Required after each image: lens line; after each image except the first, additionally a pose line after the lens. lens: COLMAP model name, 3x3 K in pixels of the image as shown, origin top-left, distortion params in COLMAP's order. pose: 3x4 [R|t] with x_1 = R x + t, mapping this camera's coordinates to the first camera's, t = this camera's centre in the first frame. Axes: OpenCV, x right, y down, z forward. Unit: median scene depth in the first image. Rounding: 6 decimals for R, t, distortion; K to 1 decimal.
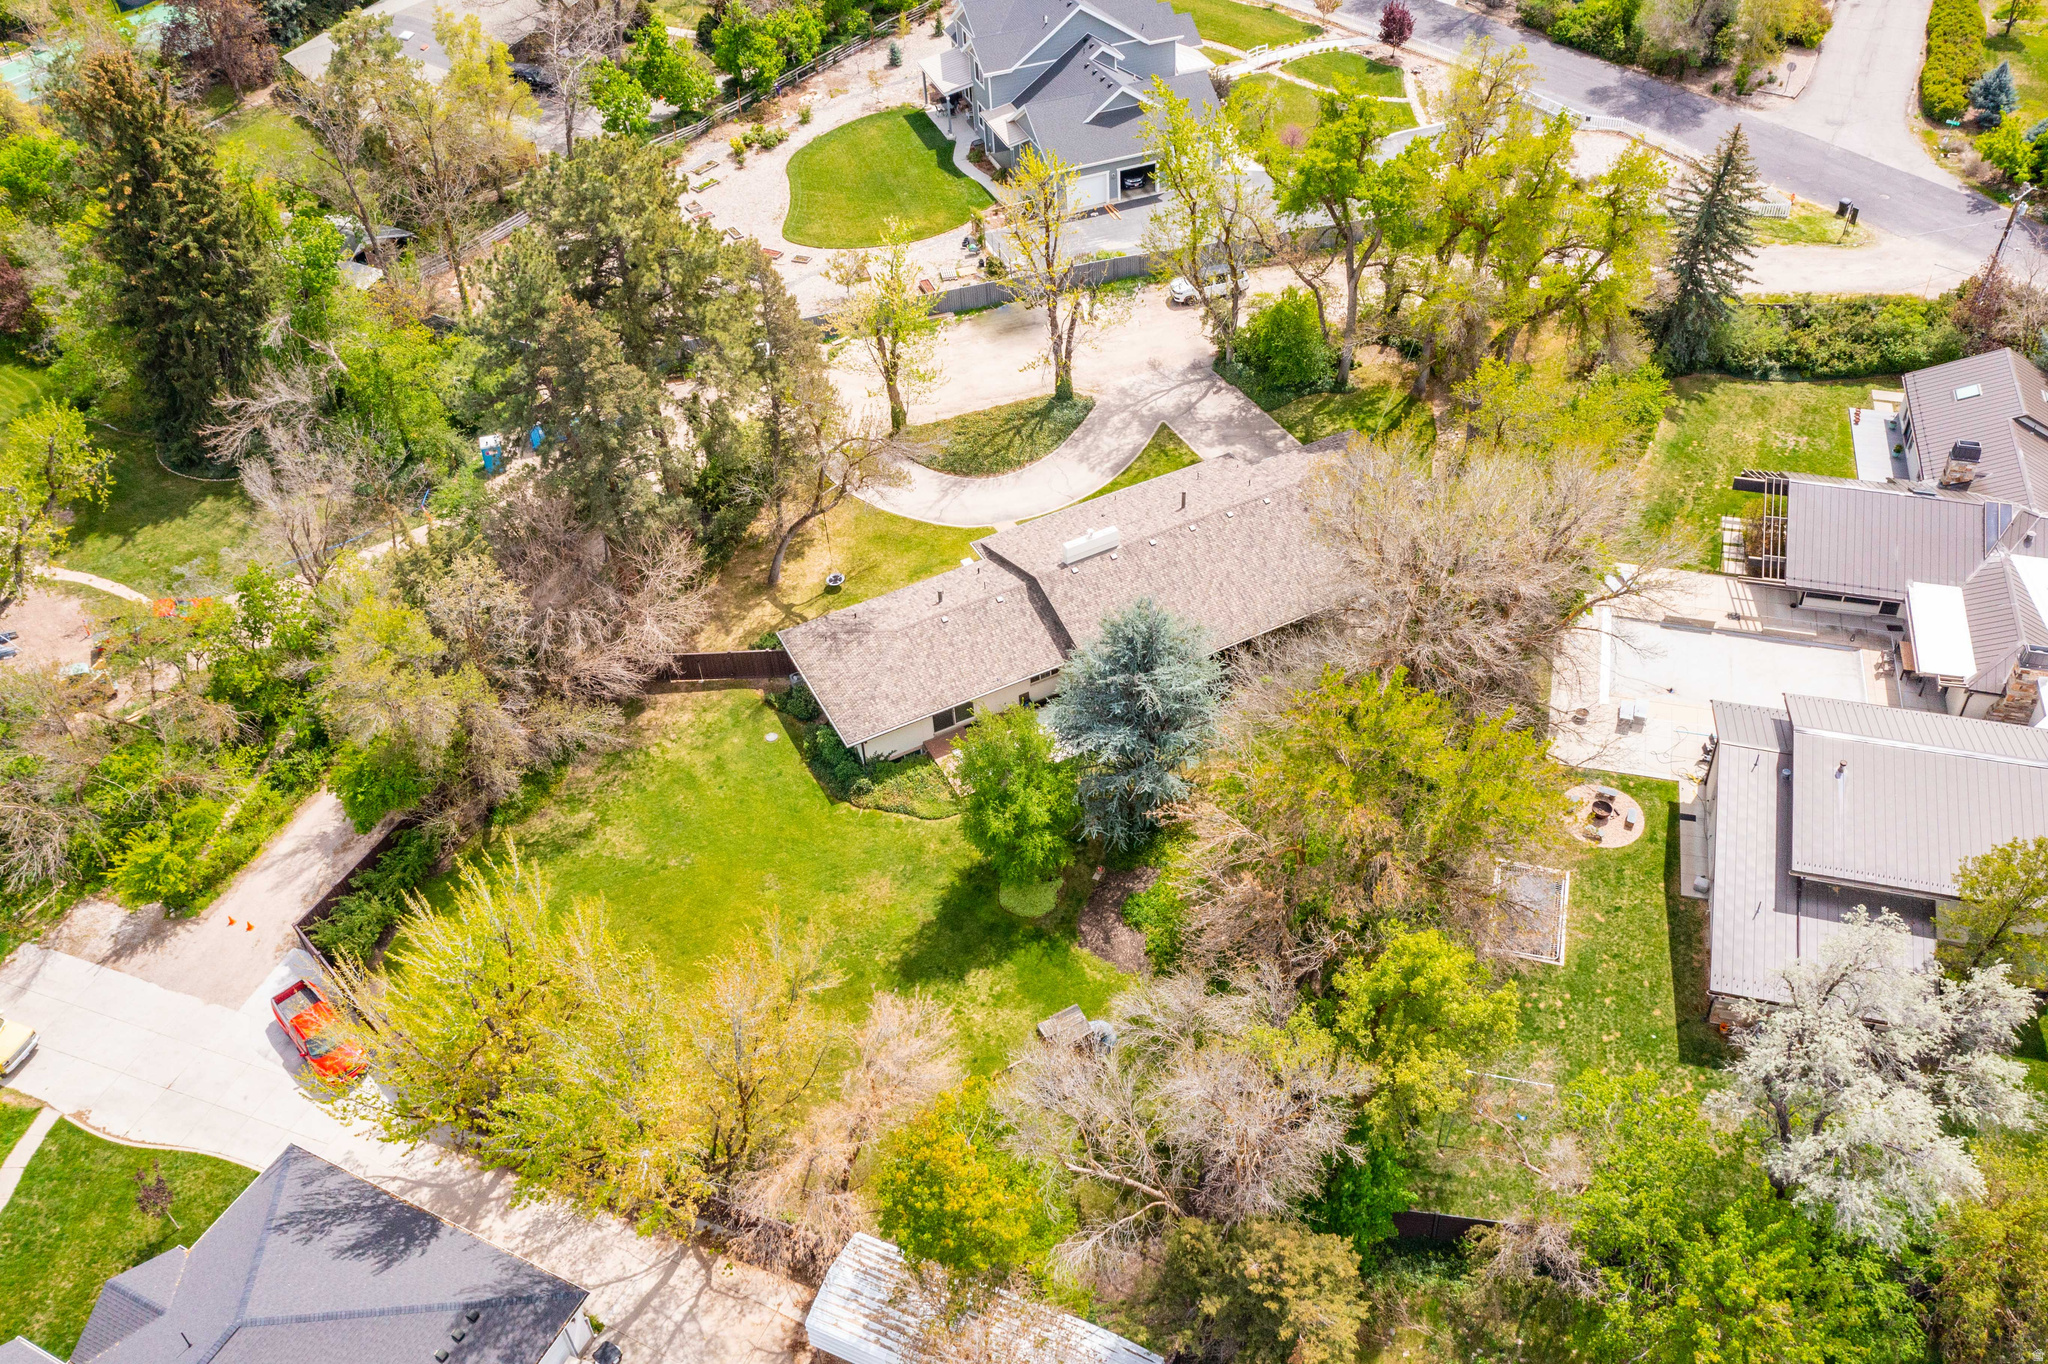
lens RADIAL K [[1604.3, 0, 1057.8], [0, 1604.3, 658.2], [0, 0, 1]] dist [0.004636, 0.003383]
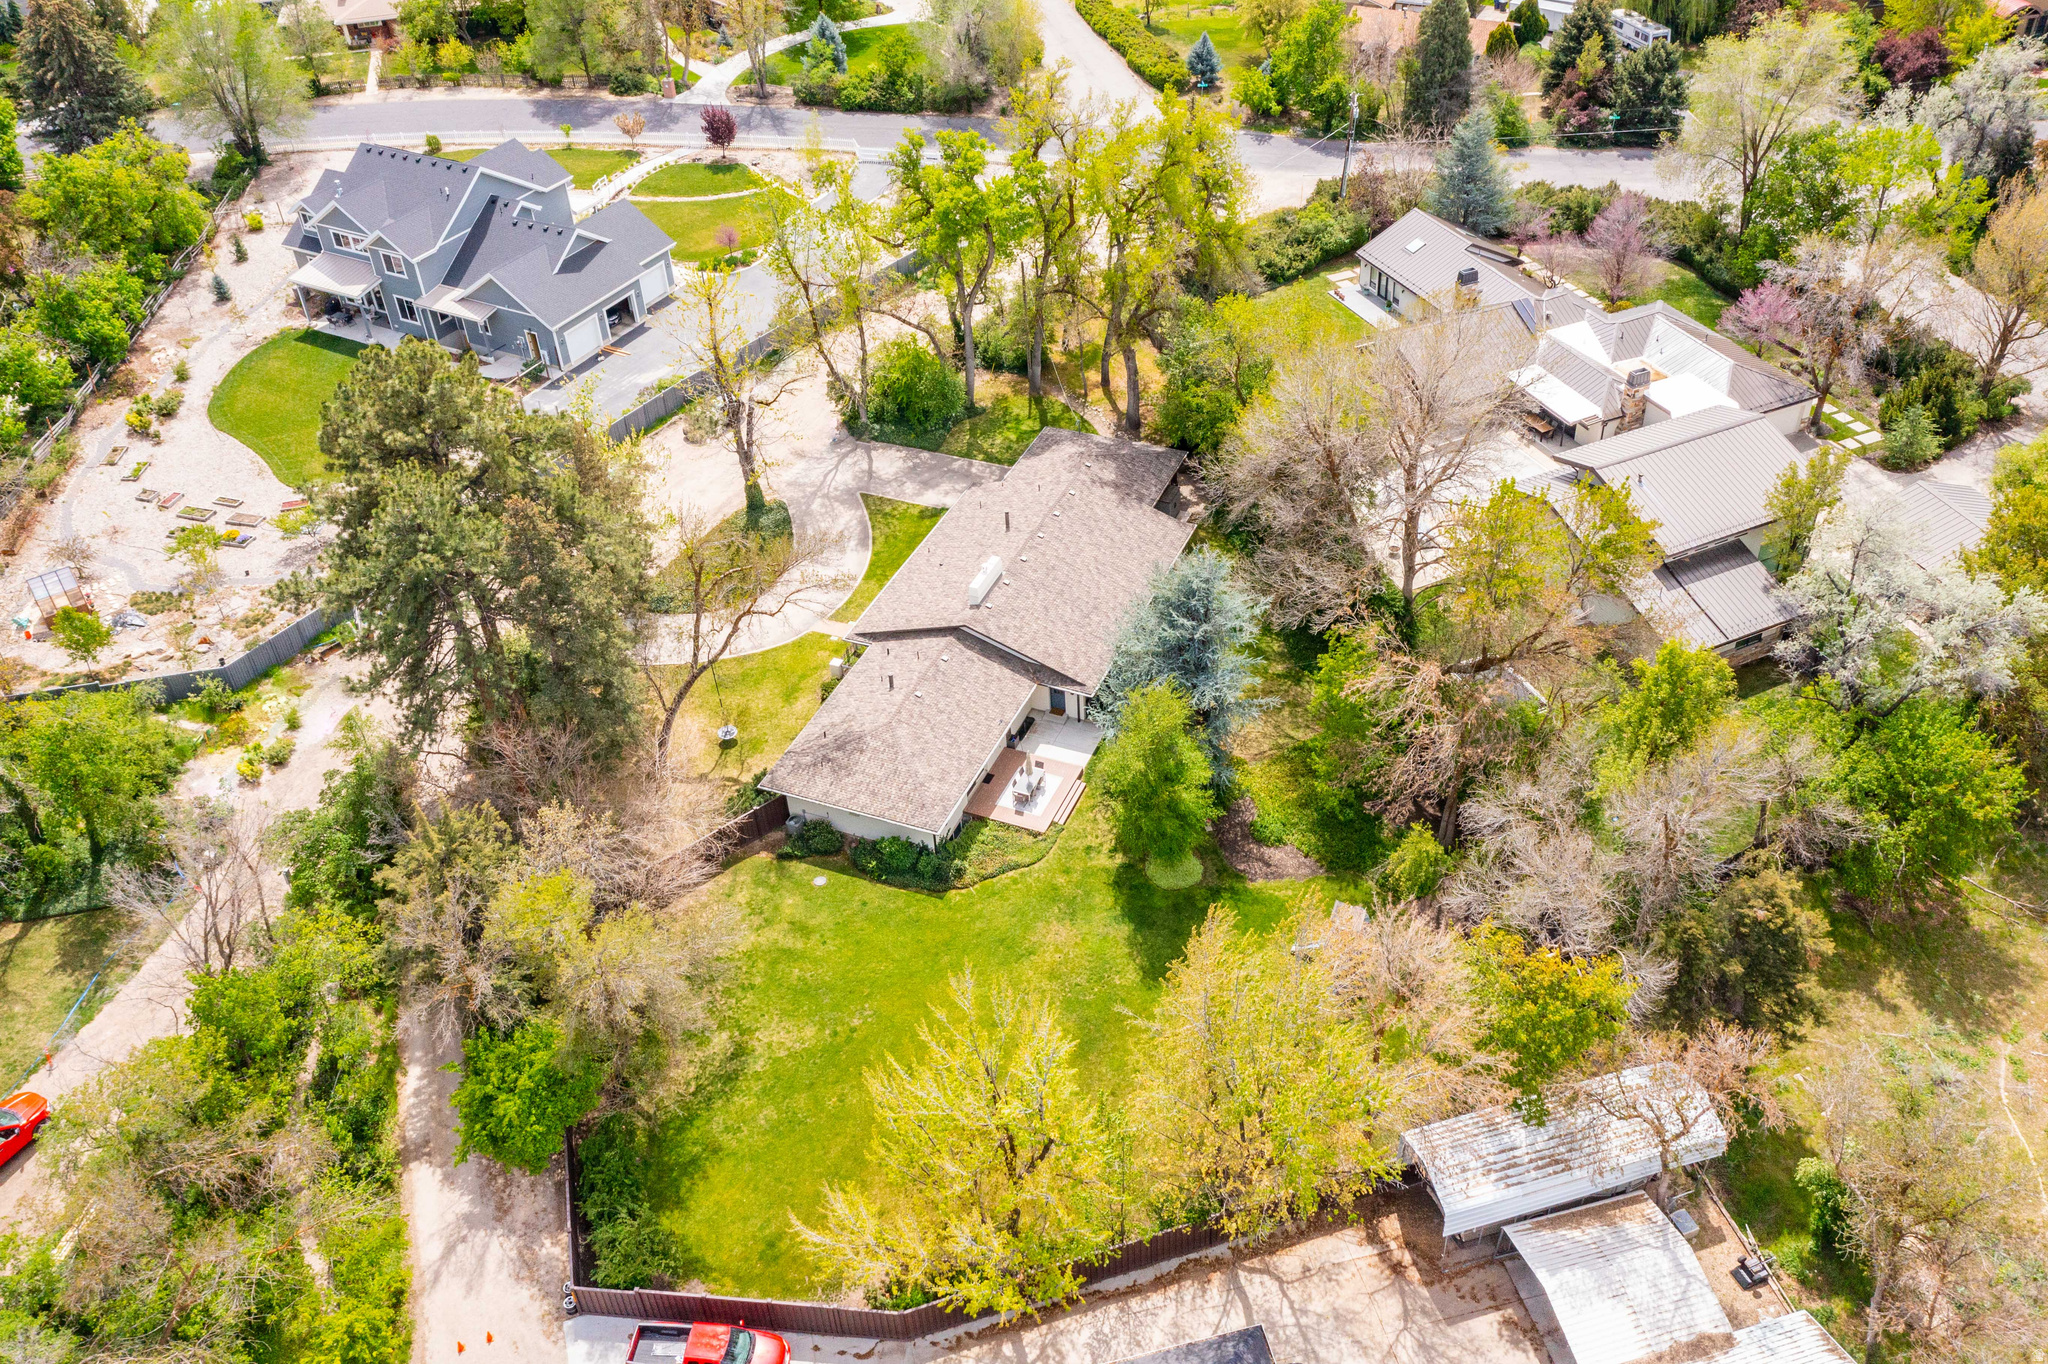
lens RADIAL K [[1626.1, 0, 1057.9], [0, 1626.1, 682.7], [0, 0, 1]] dist [0.006437, 0.001609]
pose [[0.771994, -0.394914, 0.498065, -0.332819], [0.432501, 0.900574, 0.043692, -0.024647], [-0.465799, 0.181684, 0.866039, 0.058098]]
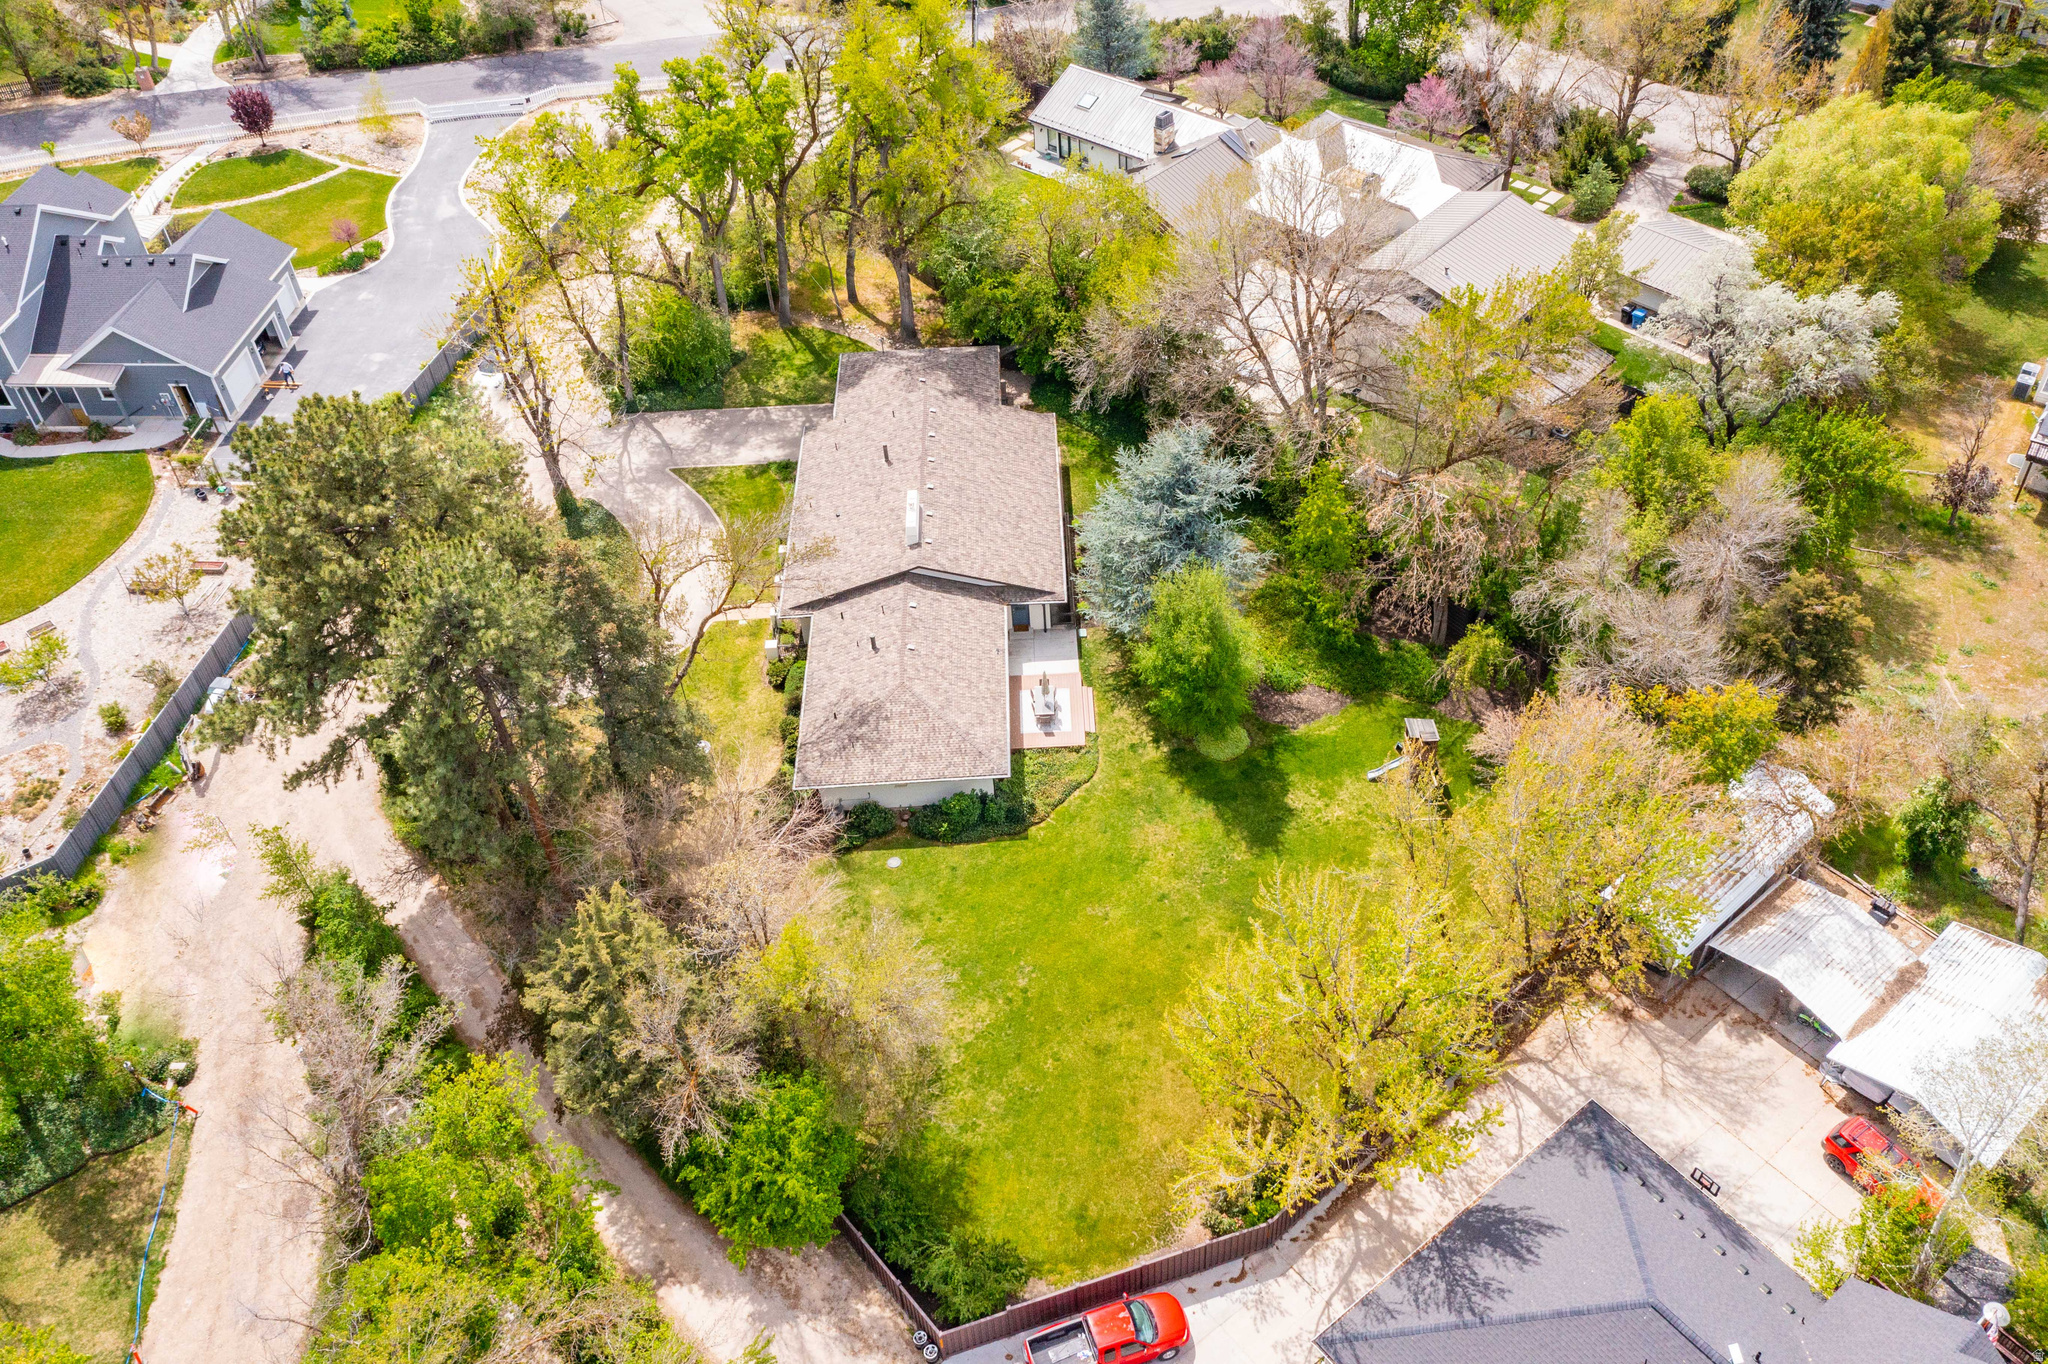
lens RADIAL K [[1626.1, 0, 1057.9], [0, 1626.1, 682.7], [0, 0, 1]] dist [0.006437, 0.001609]
pose [[0.440822, -0.605053, 0.663013, -0.450881], [0.618107, 0.740237, 0.264561, -0.138346], [-0.650861, 0.293189, 0.700300, 0.185239]]
